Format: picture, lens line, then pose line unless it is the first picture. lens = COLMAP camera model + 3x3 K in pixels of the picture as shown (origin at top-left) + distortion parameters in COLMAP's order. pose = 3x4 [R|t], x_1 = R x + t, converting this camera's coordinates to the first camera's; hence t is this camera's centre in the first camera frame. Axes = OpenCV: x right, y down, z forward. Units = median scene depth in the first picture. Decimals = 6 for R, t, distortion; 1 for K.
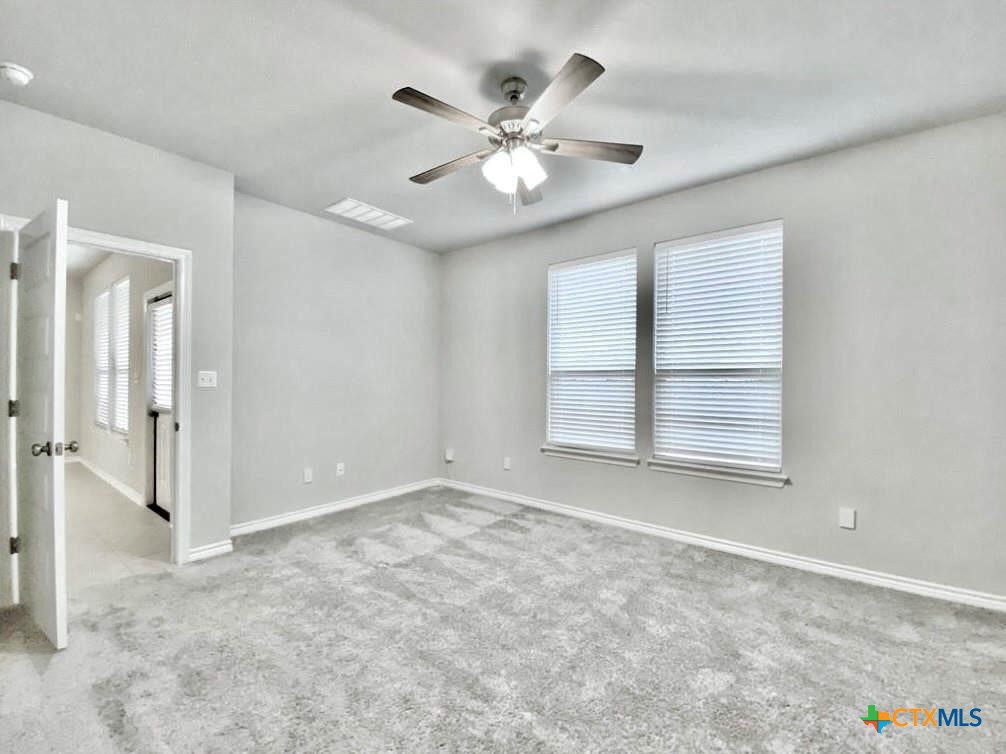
lens RADIAL K [[441.9, 0, 502.3], [0, 441.9, 374.8], [0, 0, 1]] dist [0.002259, -0.001342]
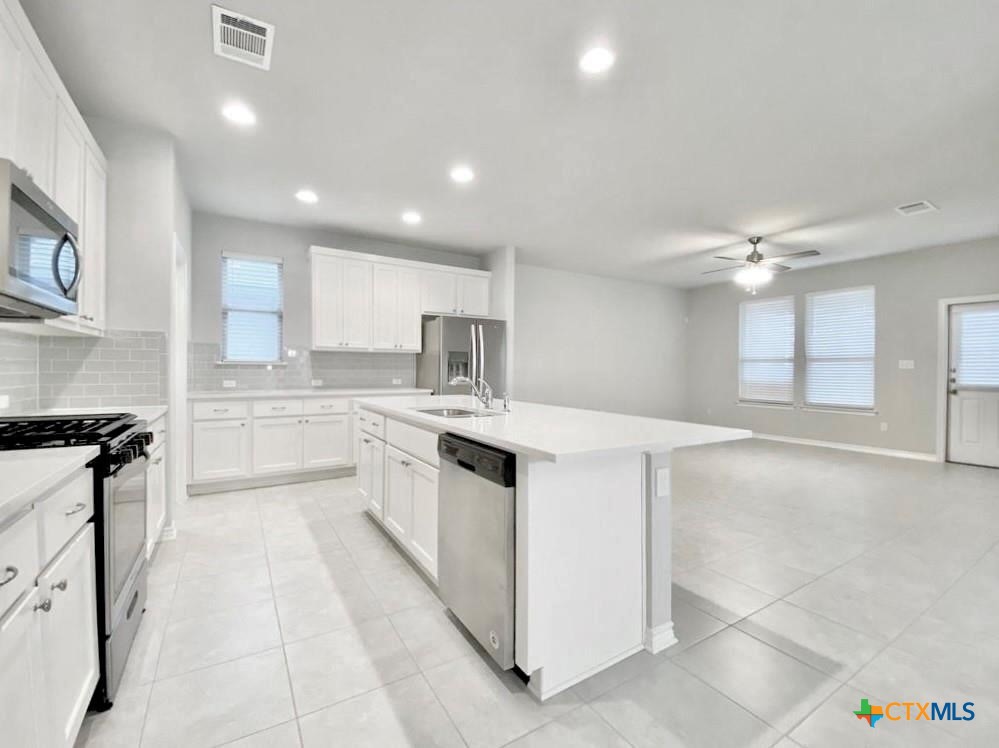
lens RADIAL K [[438.9, 0, 495.4], [0, 438.9, 374.7], [0, 0, 1]] dist [0.002259, -0.001342]
pose [[0.951830, 0.010815, -0.306436, -0.347950], [-0.008369, 0.999922, 0.009295, 0.054432], [0.306512, -0.006283, 0.951846, -1.210073]]
